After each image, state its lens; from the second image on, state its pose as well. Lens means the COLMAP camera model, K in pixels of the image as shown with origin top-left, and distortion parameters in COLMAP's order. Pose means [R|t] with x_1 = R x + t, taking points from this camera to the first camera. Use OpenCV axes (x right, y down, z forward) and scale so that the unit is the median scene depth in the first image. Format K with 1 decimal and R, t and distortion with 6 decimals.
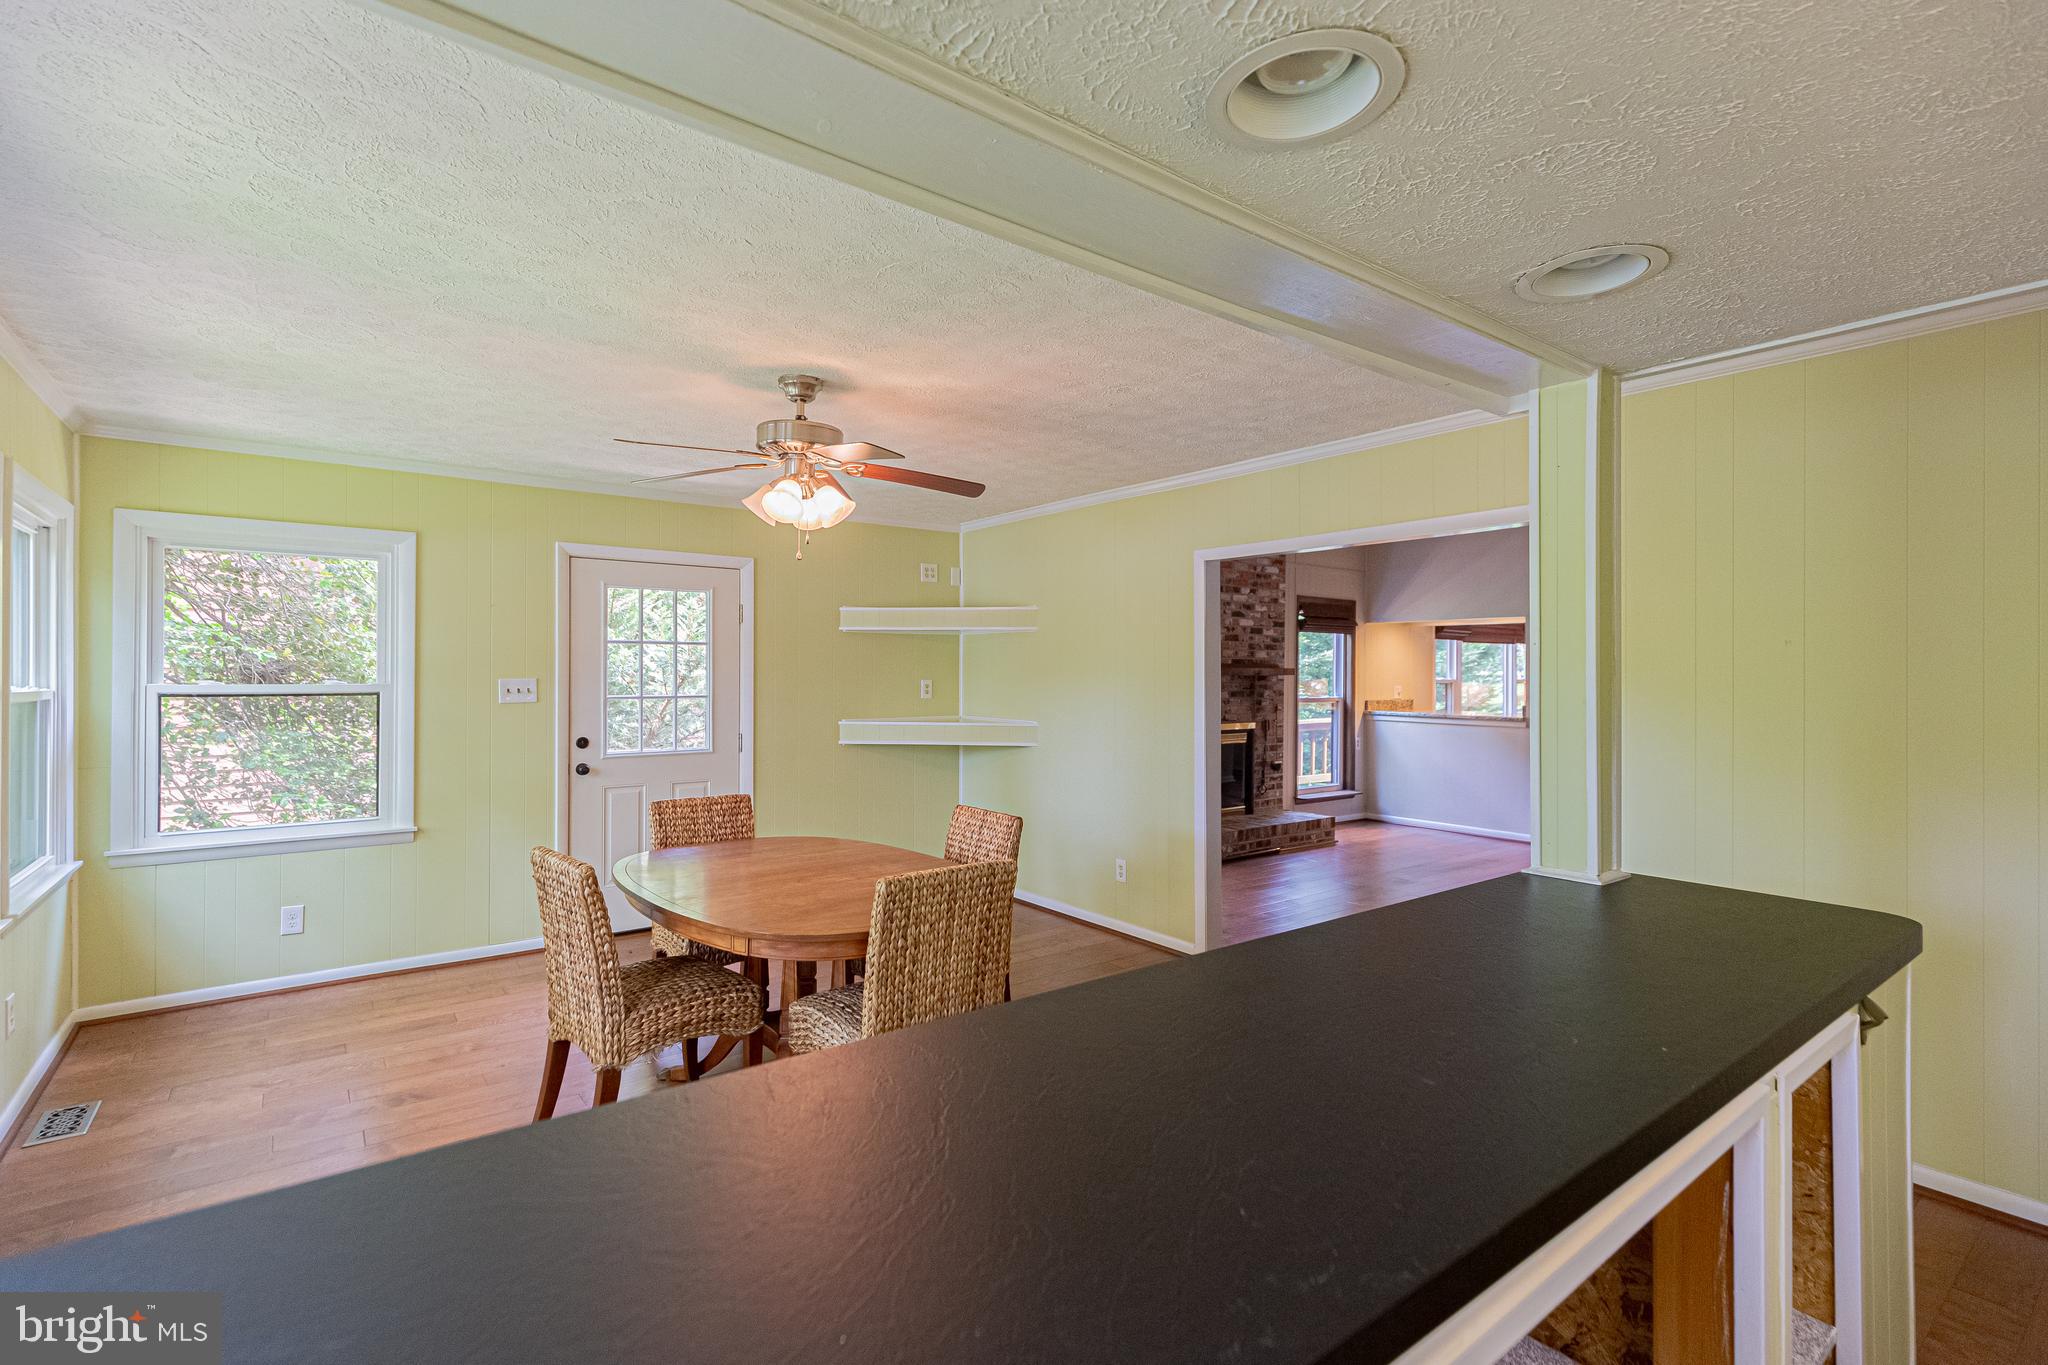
lens RADIAL K [[941.9, 0, 1025.9], [0, 941.9, 671.2], [0, 0, 1]] dist [0.004937, 0.000049]
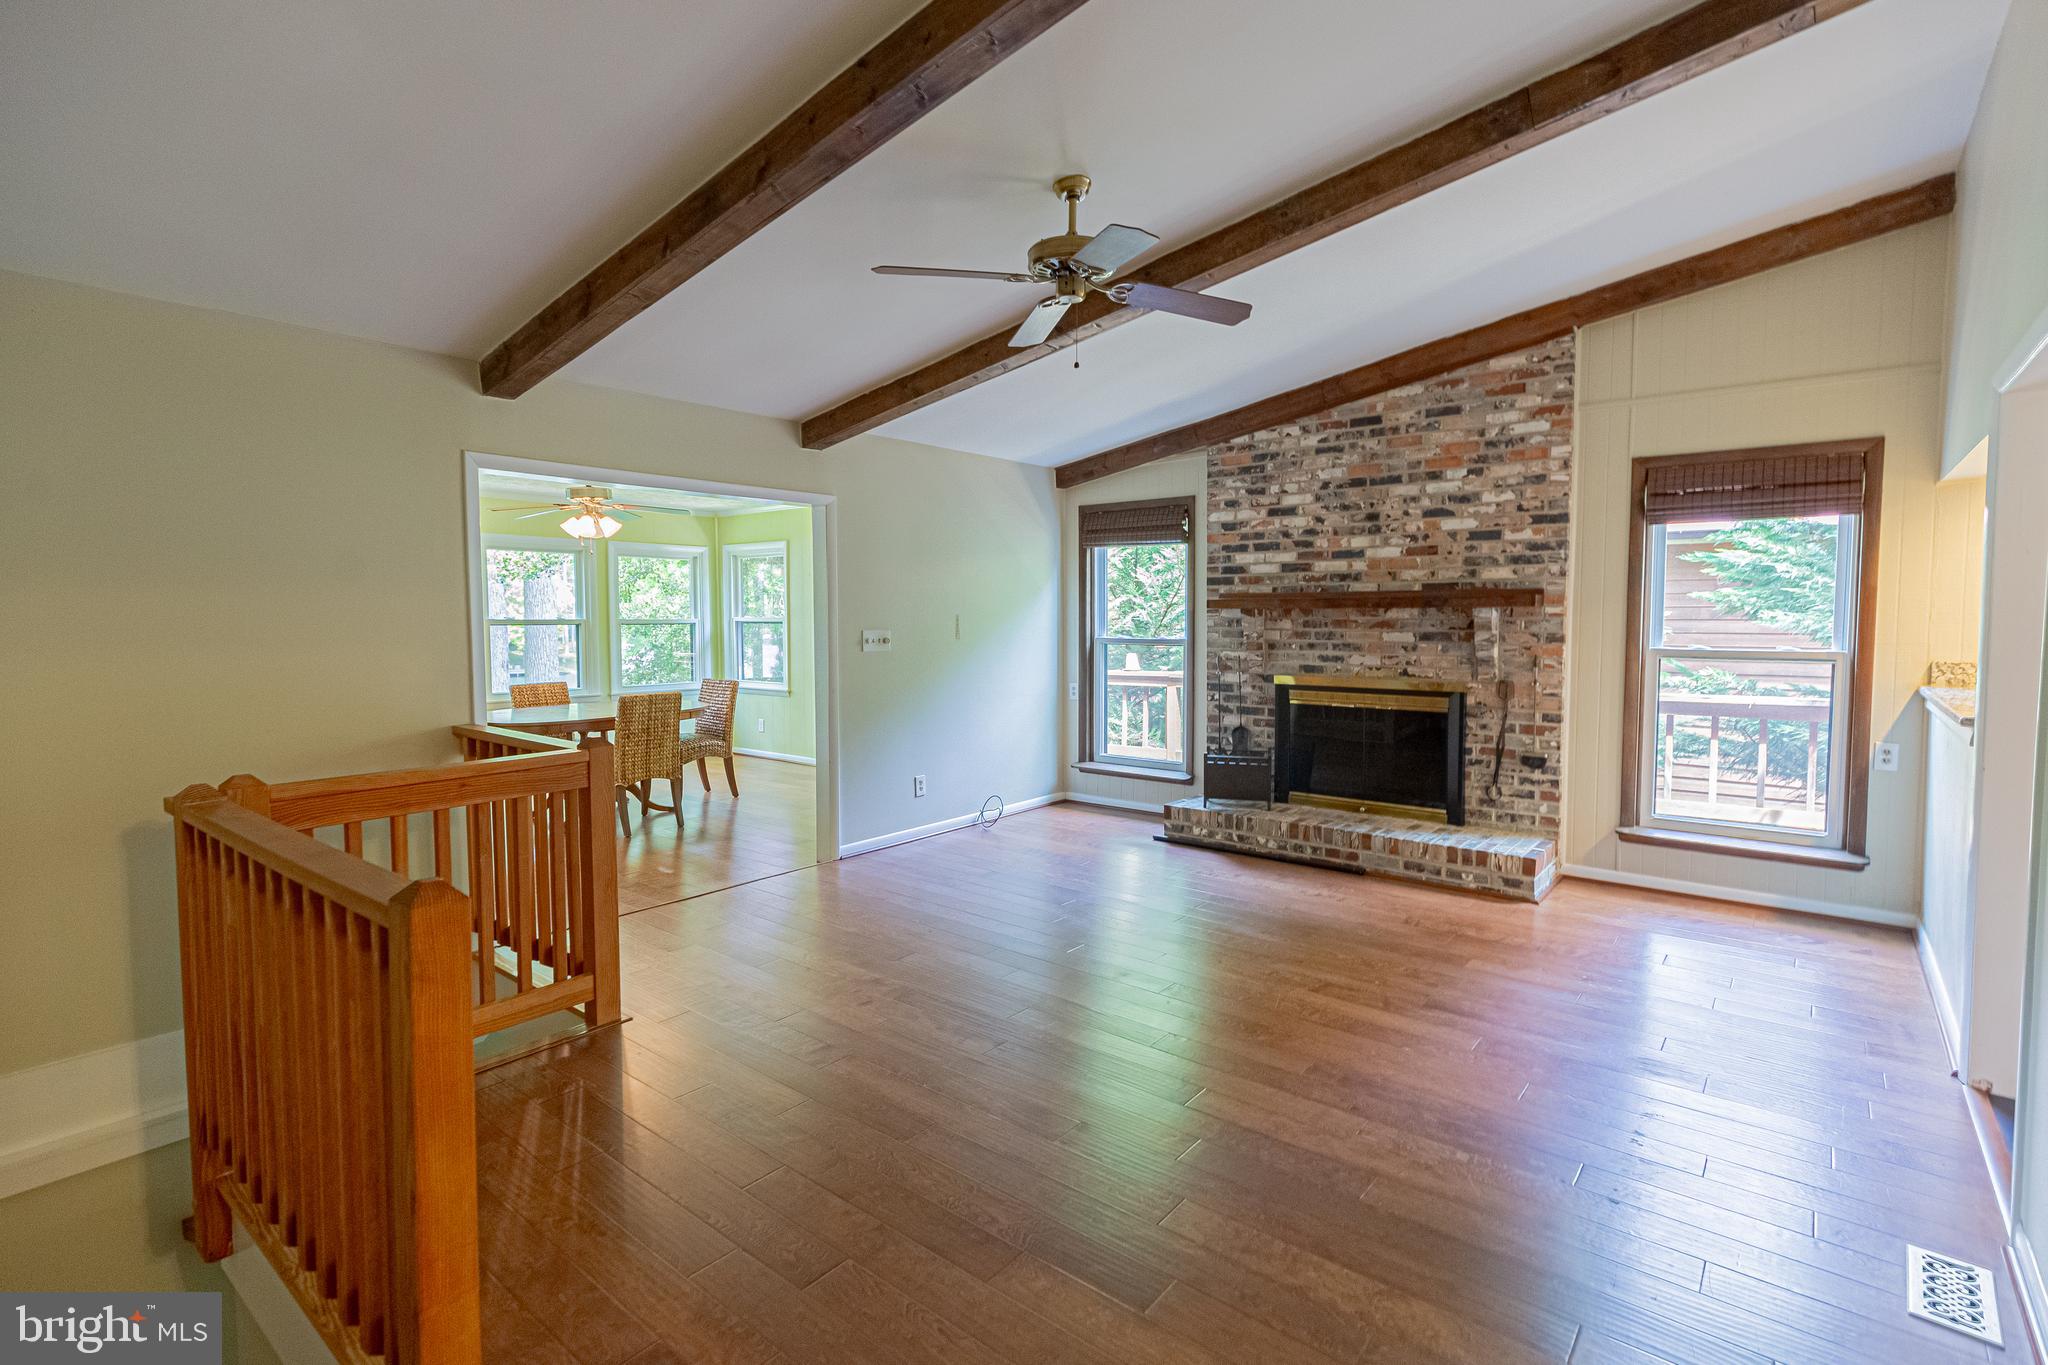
lens RADIAL K [[972.8, 0, 1020.7], [0, 972.8, 677.2], [0, 0, 1]] dist [-0.001449, -0.000213]
pose [[0.230776, 0.058452, -0.971250, 0.814146], [0.007115, 0.998066, 0.061756, 0.008536], [0.972981, -0.021162, 0.229914, 0.569701]]
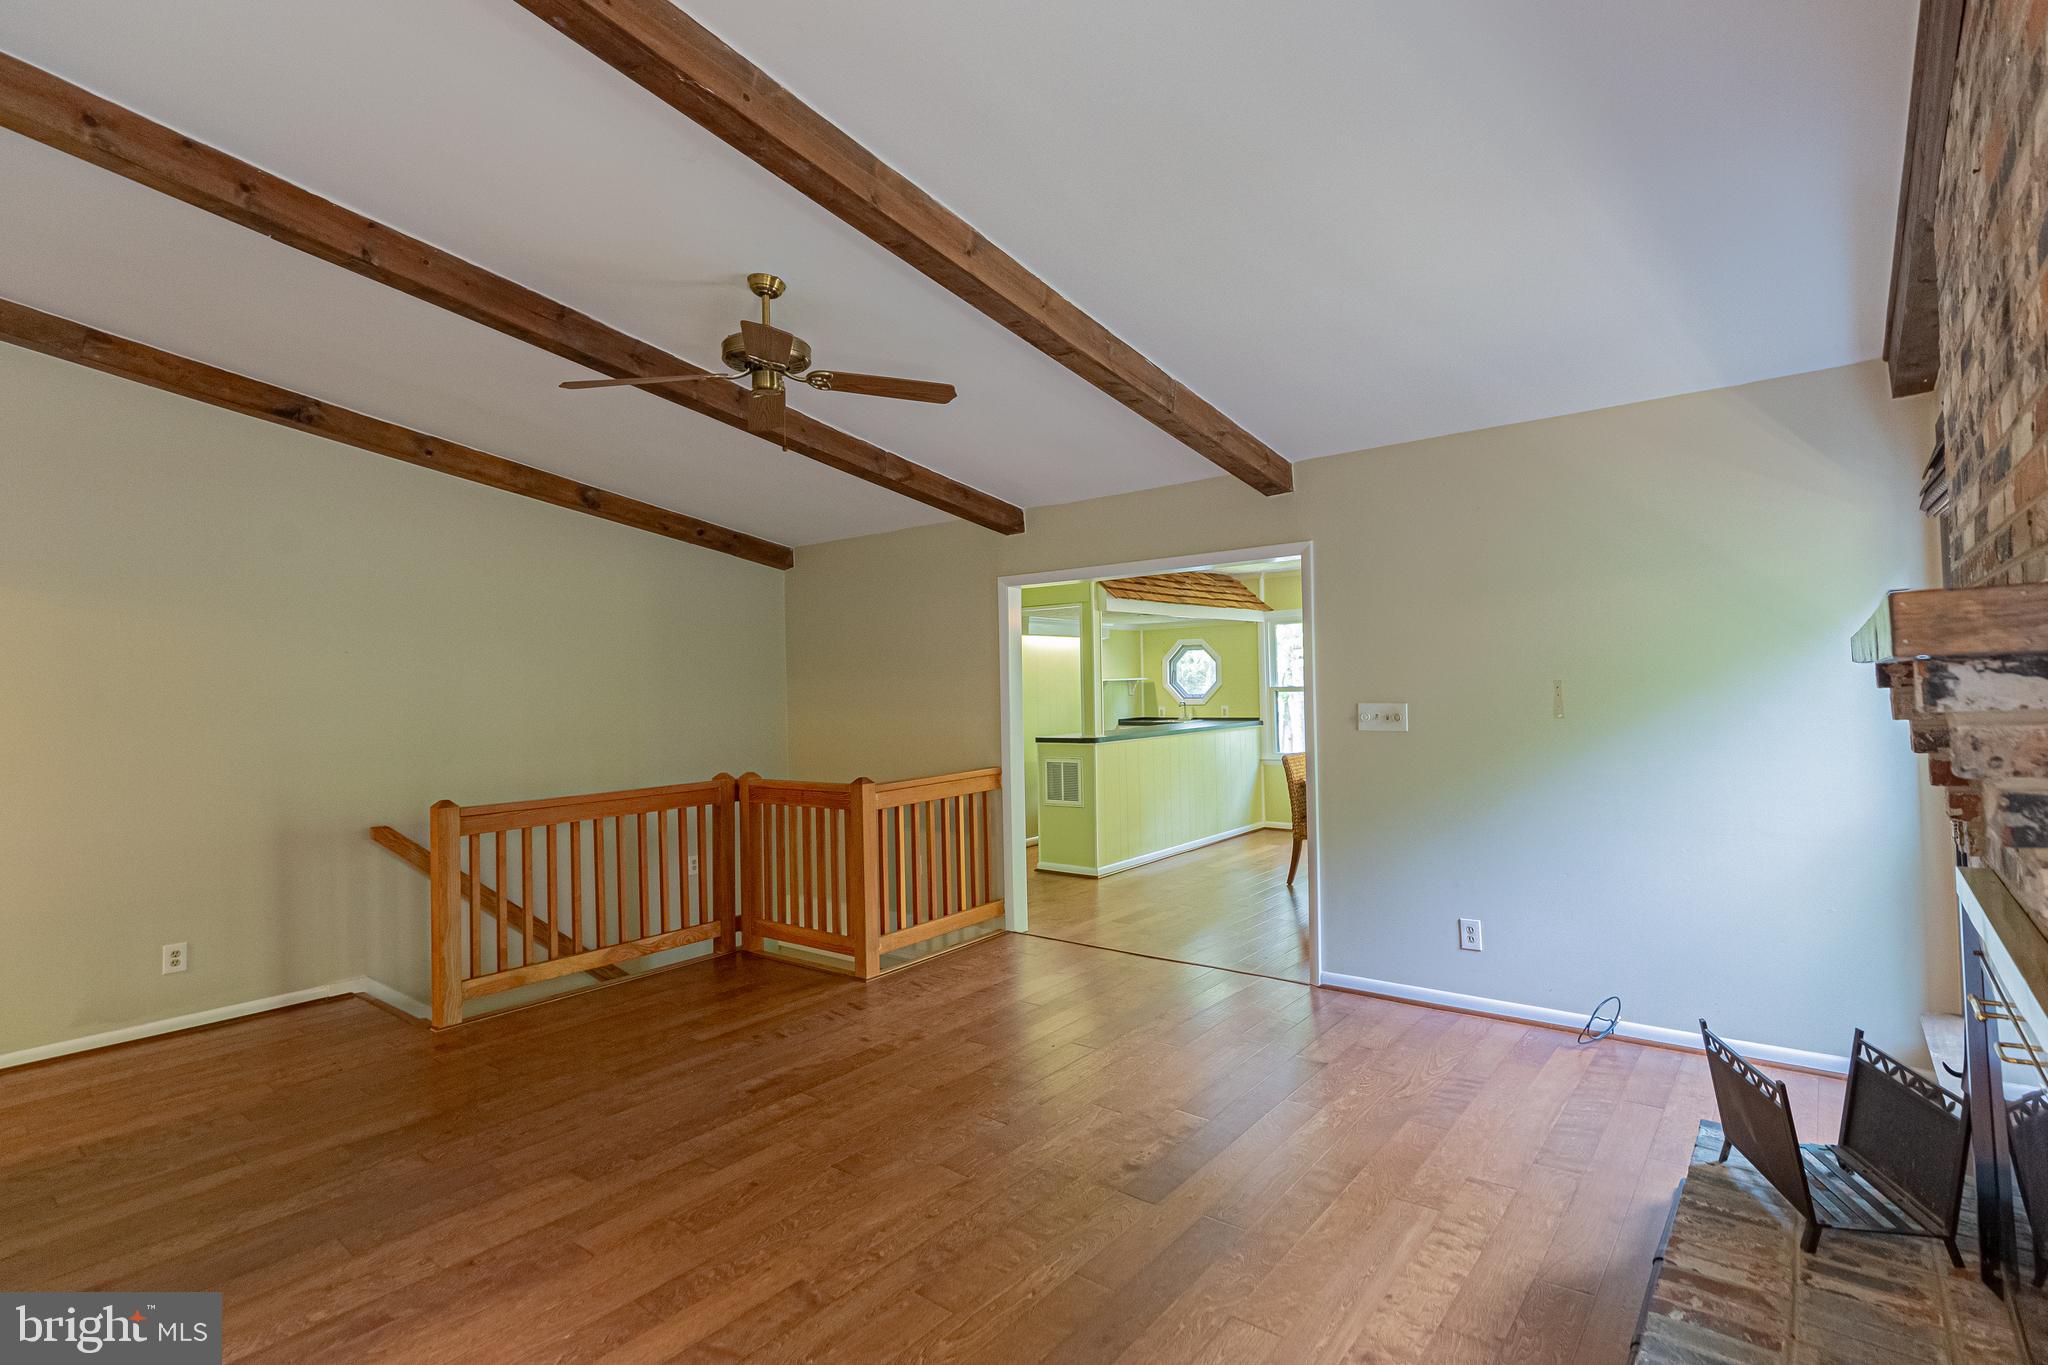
lens RADIAL K [[972.8, 0, 1020.7], [0, 972.8, 677.2], [0, 0, 1]] dist [-0.001449, -0.000213]
pose [[-0.969992, 0.014669, -0.242695, 0.422218], [0.019154, 0.999686, -0.016131, 0.007984], [0.242382, -0.020295, -0.969969, 1.098291]]
